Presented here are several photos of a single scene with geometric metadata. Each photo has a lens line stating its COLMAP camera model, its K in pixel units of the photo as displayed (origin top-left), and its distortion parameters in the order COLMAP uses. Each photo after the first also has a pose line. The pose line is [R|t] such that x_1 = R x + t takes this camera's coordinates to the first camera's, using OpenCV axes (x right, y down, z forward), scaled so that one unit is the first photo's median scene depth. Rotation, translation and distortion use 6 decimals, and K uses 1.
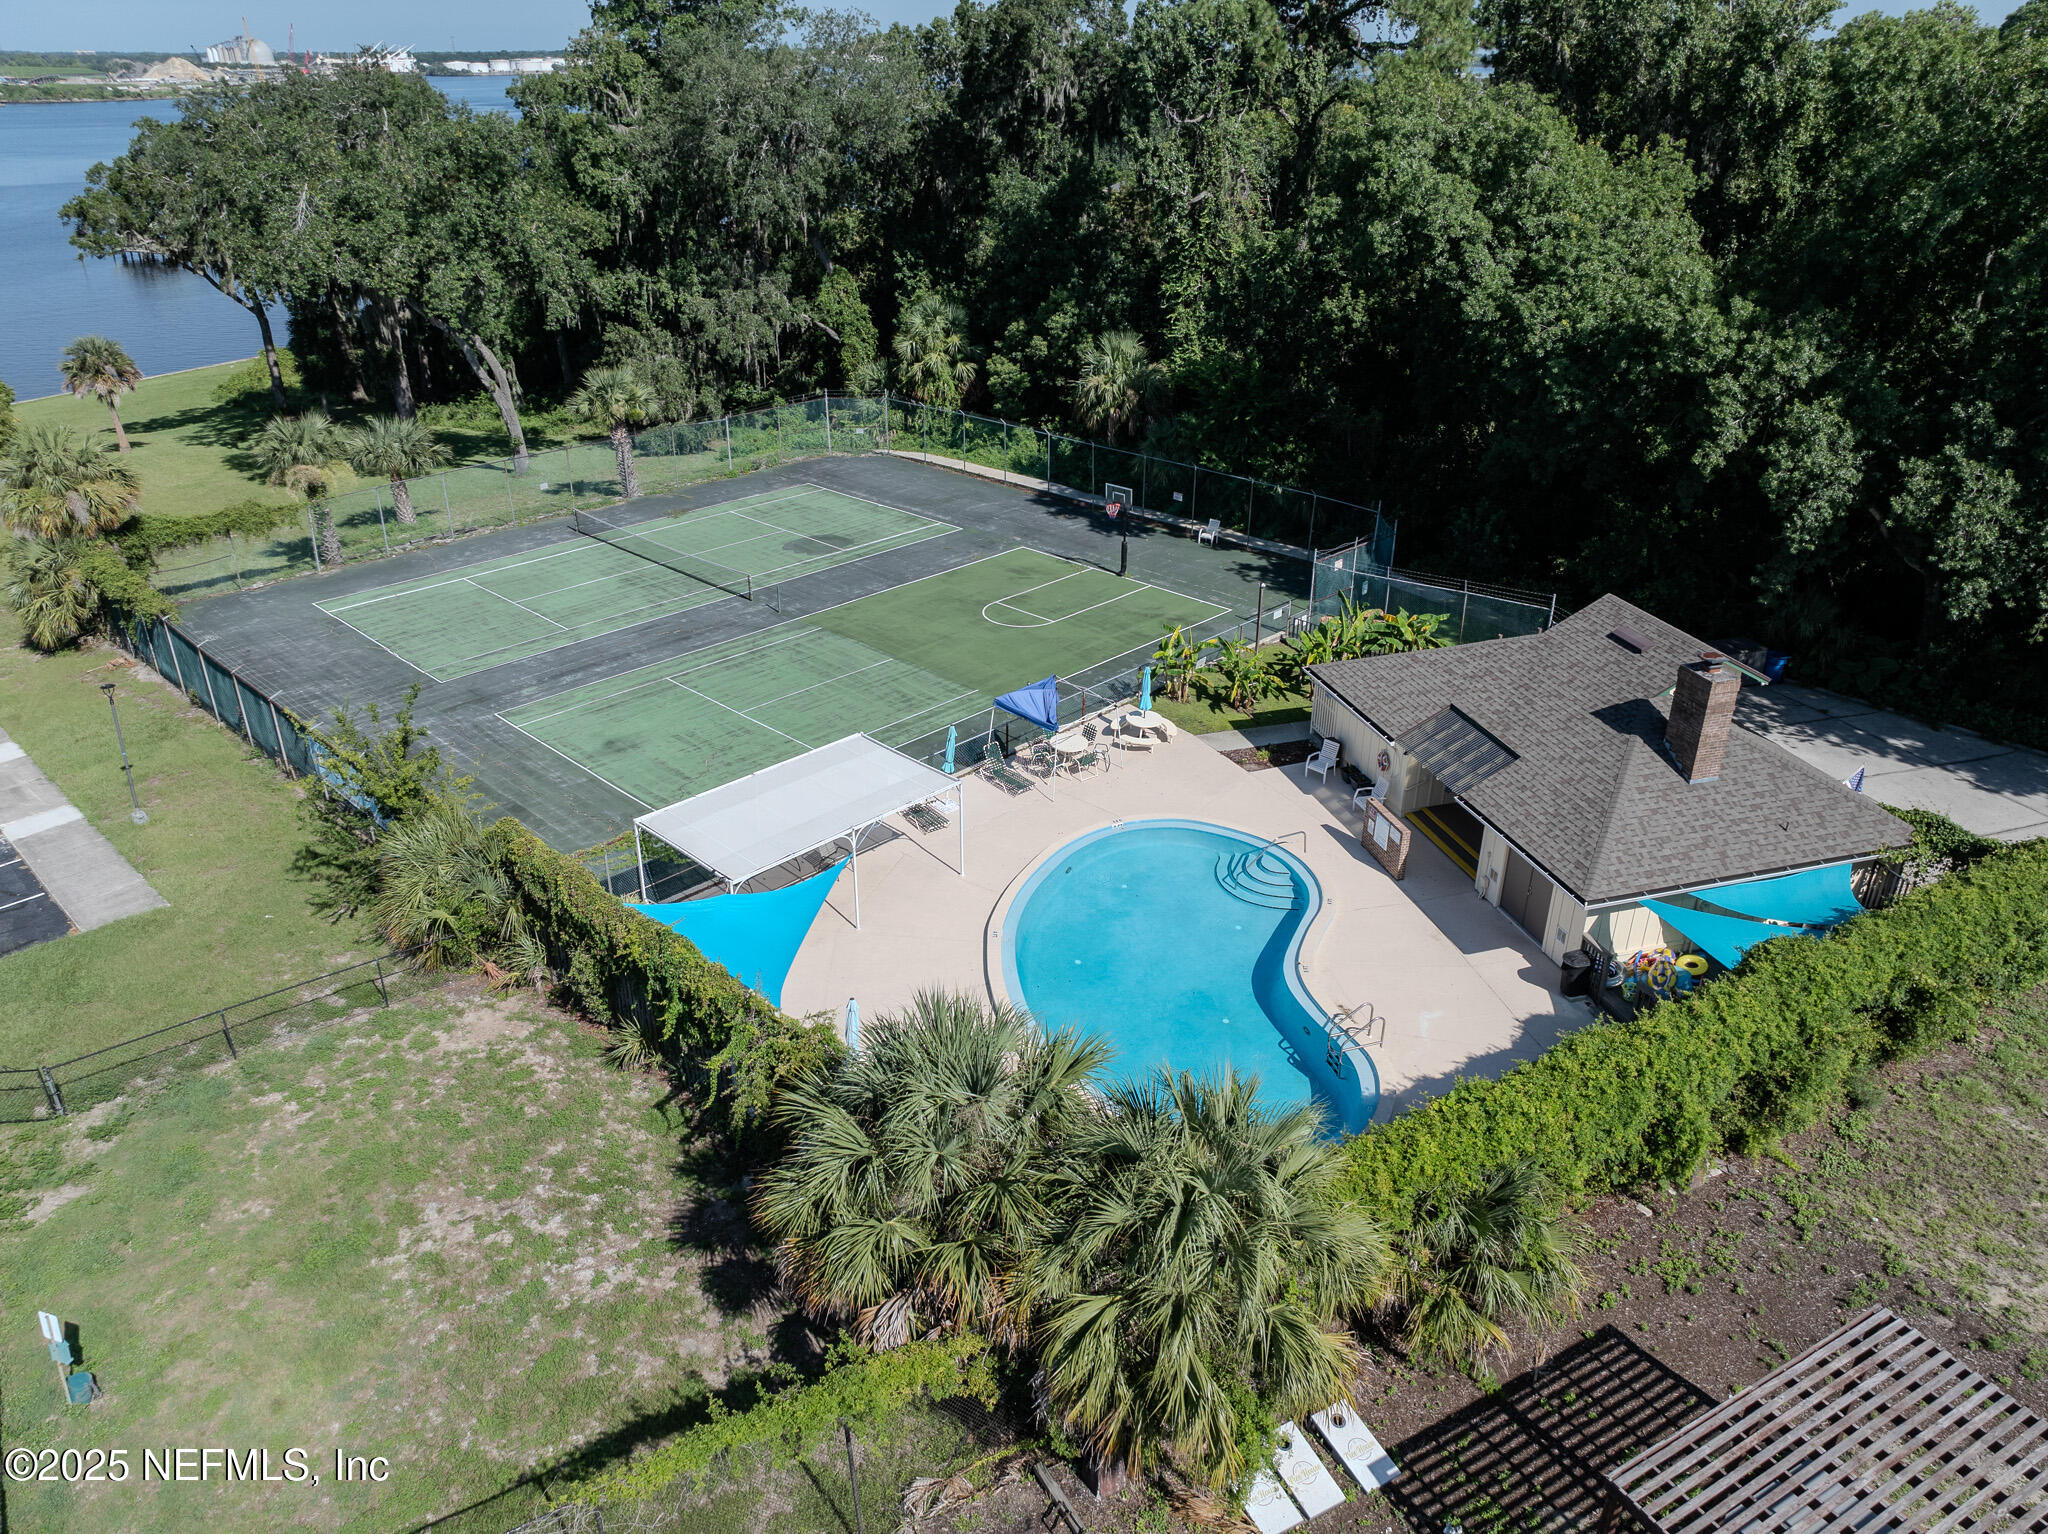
lens RADIAL K [[1454.9, 0, 1024.0], [0, 1454.9, 767.0], [0, 0, 1]] dist [-0.001875, -0.000681]
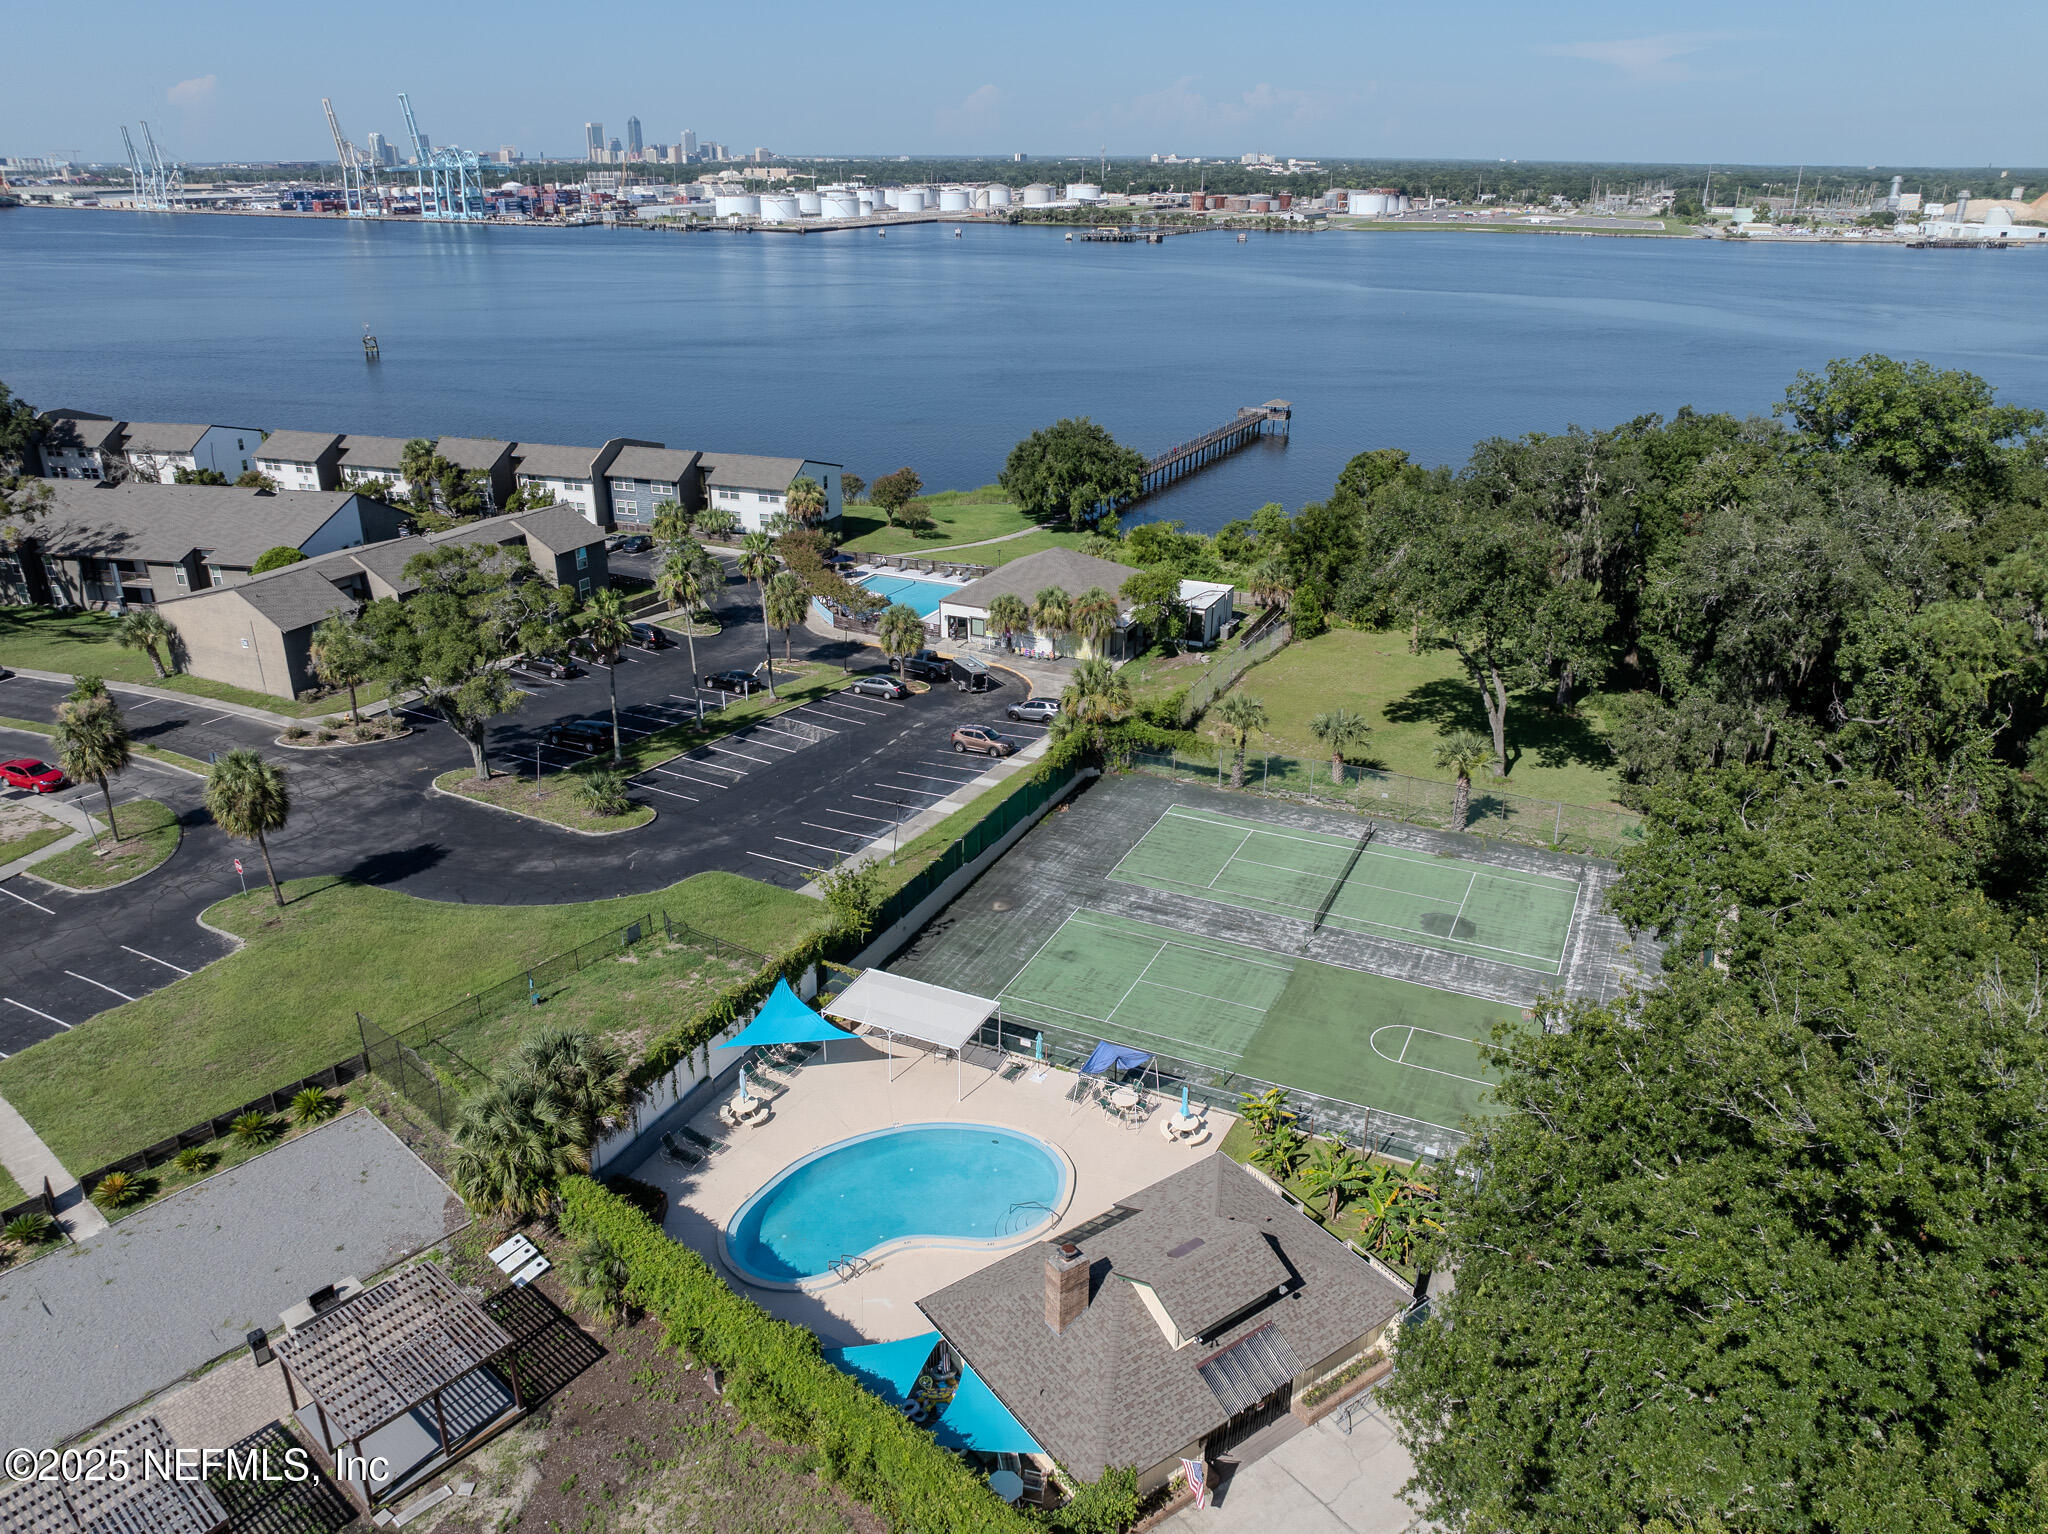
lens RADIAL K [[1454.9, 0, 1024.0], [0, 1454.9, 767.0], [0, 0, 1]] dist [-0.001875, -0.000681]
pose [[0.333685, 0.368544, -0.867657, 1.332098], [-0.425226, 0.880298, 0.210379, -0.663644], [0.841331, 0.298750, 0.450457, 0.193915]]
